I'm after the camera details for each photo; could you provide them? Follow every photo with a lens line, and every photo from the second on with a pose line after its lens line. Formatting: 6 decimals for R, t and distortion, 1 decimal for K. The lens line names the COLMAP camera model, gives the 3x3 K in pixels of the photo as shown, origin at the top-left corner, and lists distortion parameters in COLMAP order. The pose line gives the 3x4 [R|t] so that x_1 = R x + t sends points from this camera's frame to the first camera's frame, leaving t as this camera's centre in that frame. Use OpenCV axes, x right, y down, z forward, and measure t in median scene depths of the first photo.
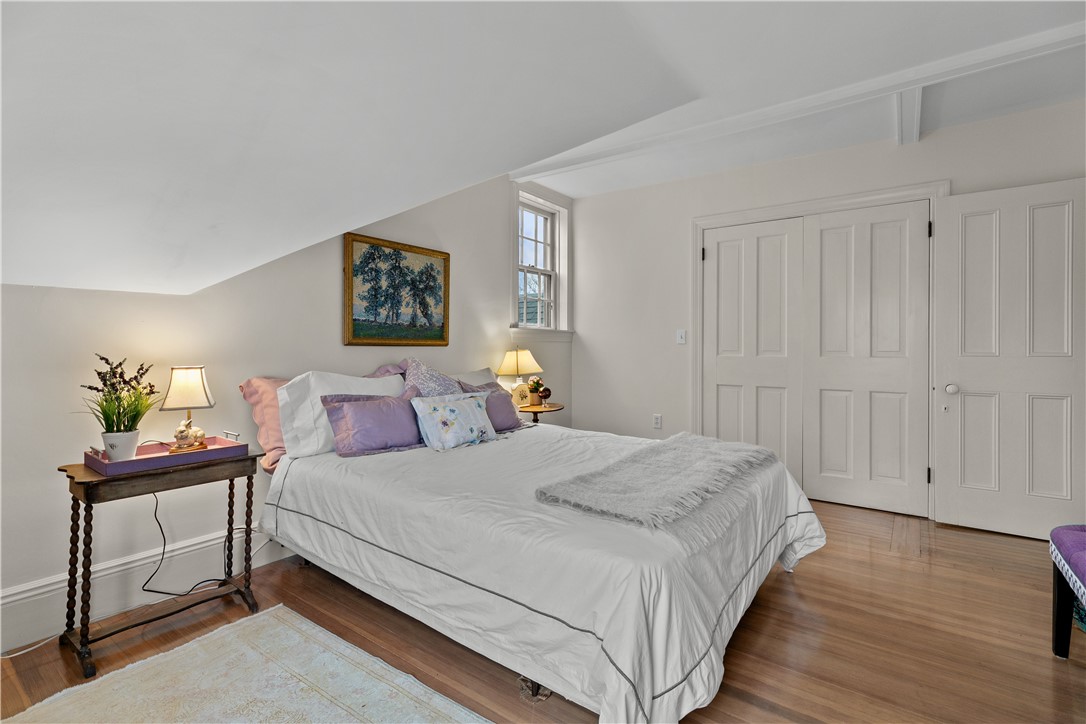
lens RADIAL K [[496.2, 0, 544.5], [0, 496.2, 351.8], [0, 0, 1]] dist [0.007548, -0.001445]
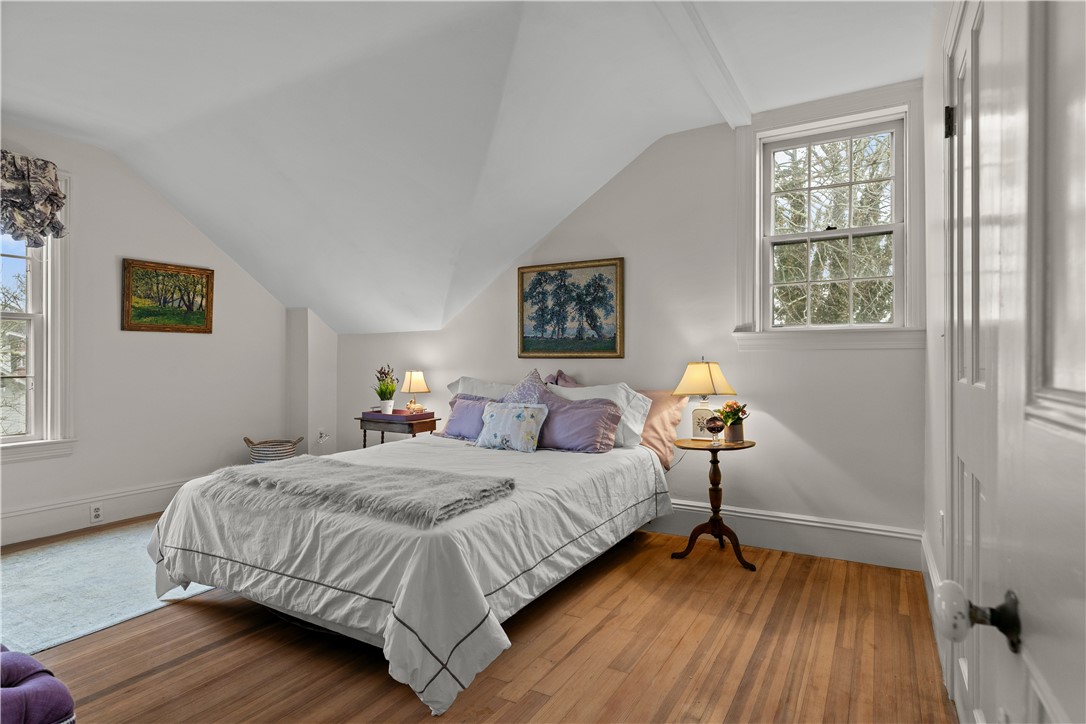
lens RADIAL K [[583.8, 0, 543.0], [0, 583.8, 359.7], [0, 0, 1]] dist [0.001069, 0.000095]
pose [[0.107342, 0.003150, -0.994217, 0.976414], [-0.005212, 0.999983, 0.002605, -0.011692], [0.994209, 0.004903, 0.107356, 0.823829]]
